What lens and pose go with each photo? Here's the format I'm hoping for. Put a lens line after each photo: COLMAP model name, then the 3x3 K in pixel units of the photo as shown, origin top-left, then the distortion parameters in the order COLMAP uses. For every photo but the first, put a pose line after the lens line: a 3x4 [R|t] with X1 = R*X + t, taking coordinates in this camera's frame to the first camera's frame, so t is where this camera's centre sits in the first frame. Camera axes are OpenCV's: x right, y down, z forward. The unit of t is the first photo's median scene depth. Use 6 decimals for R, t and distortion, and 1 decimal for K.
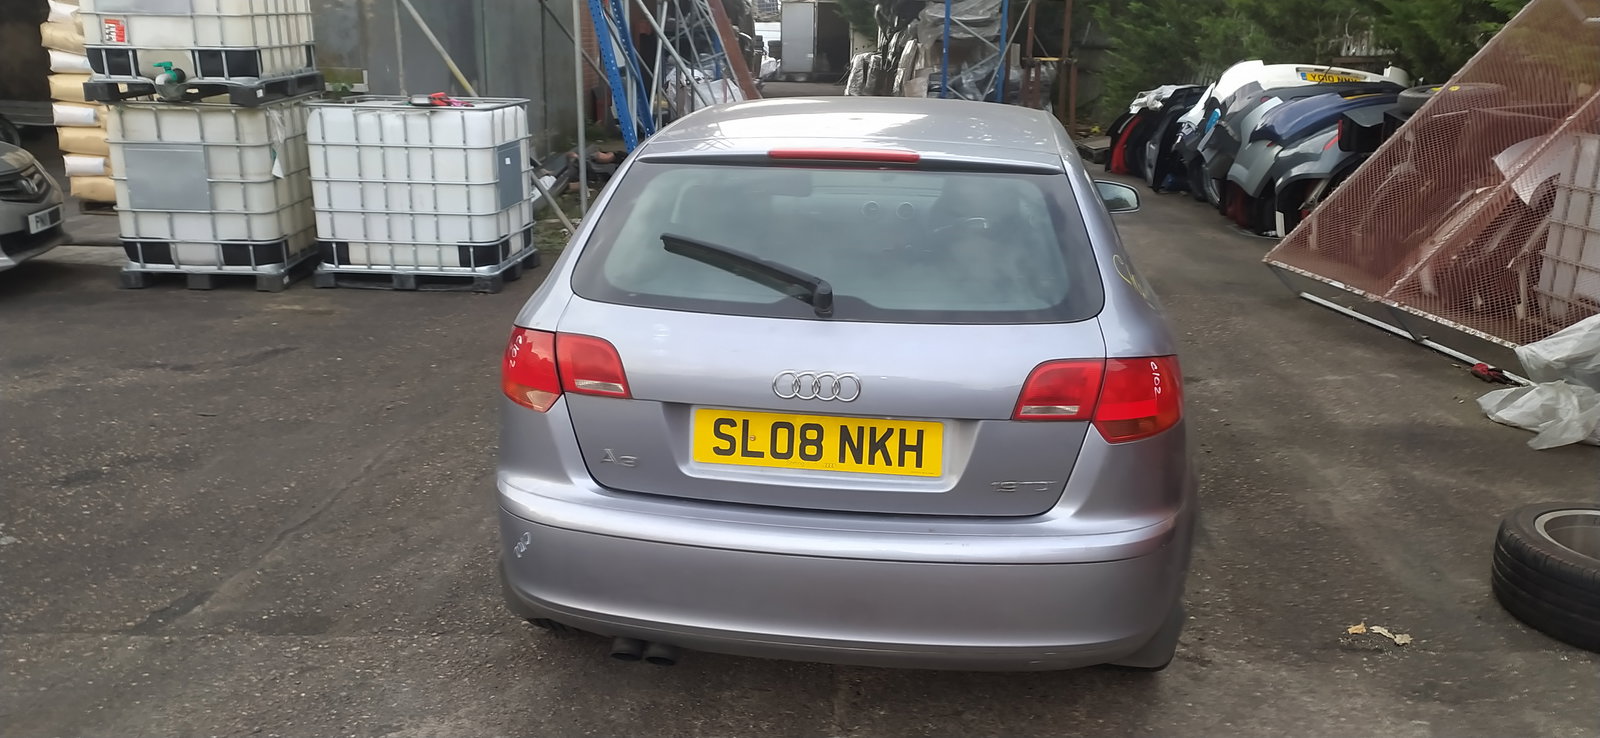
lens RADIAL K [[1218.4, 0, 818.9], [0, 1218.4, 378.2], [0, 0, 1]] dist [0.082787, -0.075576]
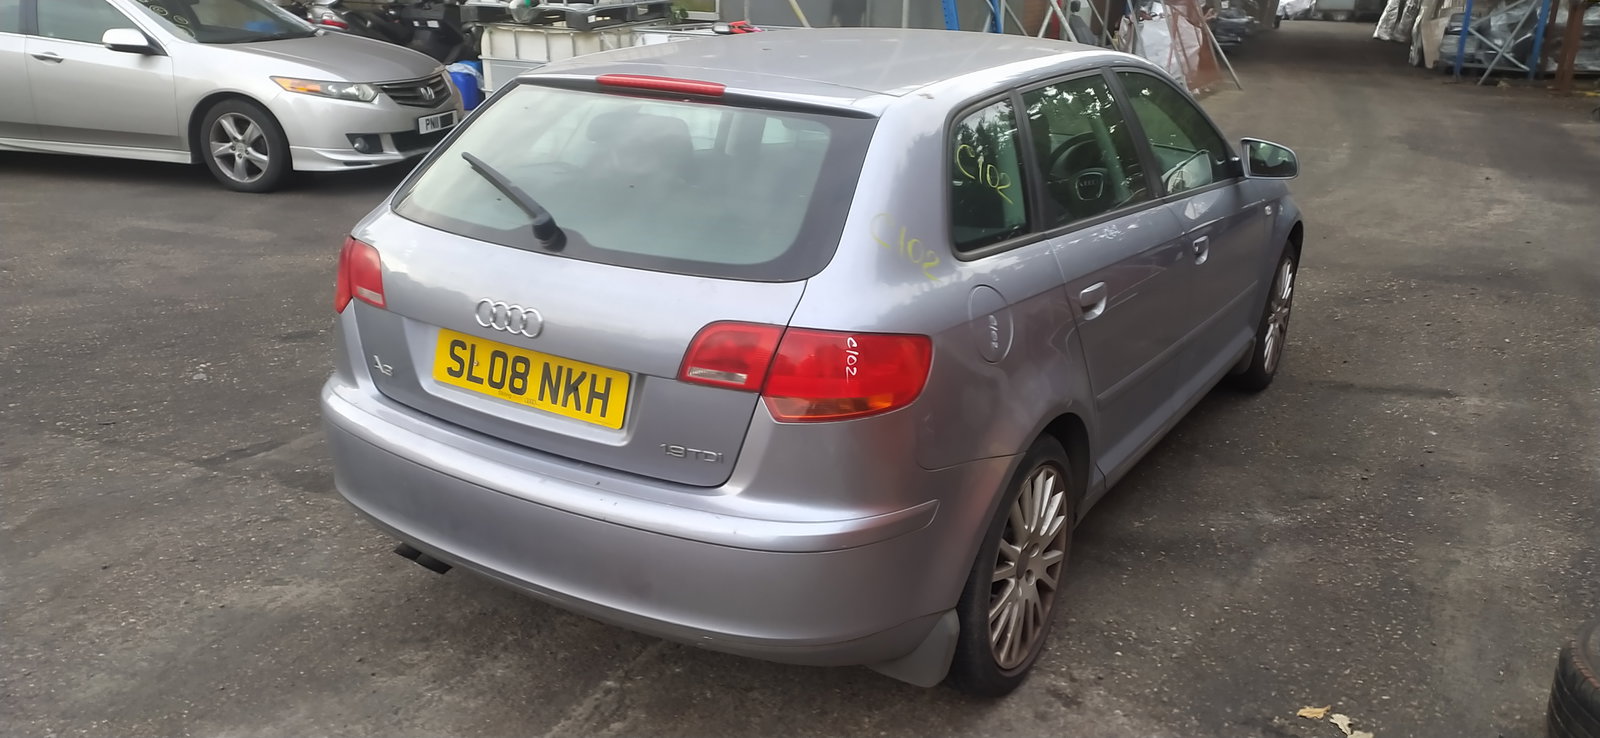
lens RADIAL K [[1215.9, 0, 800.0], [0, 1215.9, 369.0], [0, 0, 1]] dist [0.074353, -0.073200]
pose [[0.910862, 0.135663, -0.389777, 0.575154], [-0.119112, 0.990655, 0.066450, -0.044046], [0.395150, -0.014099, 0.918509, 0.188174]]
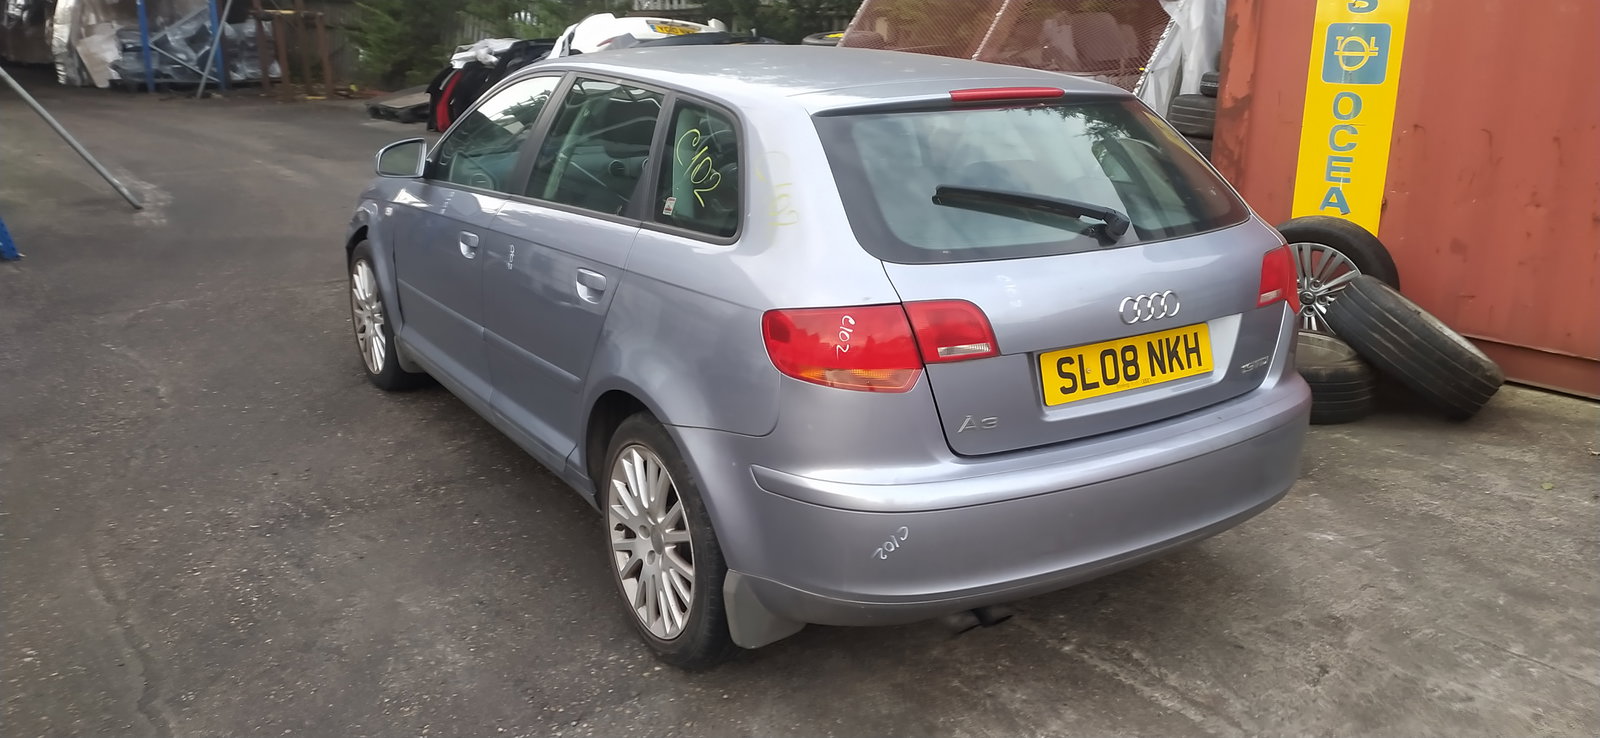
lens RADIAL K [[1218.4, 0, 818.9], [0, 1218.4, 378.2], [0, 0, 1]] dist [0.082787, -0.075576]
pose [[0.751097, -0.197542, 0.629944, -0.874598], [0.177060, 0.979502, 0.096045, -0.083945], [-0.636005, 0.039399, 0.770678, 0.350332]]
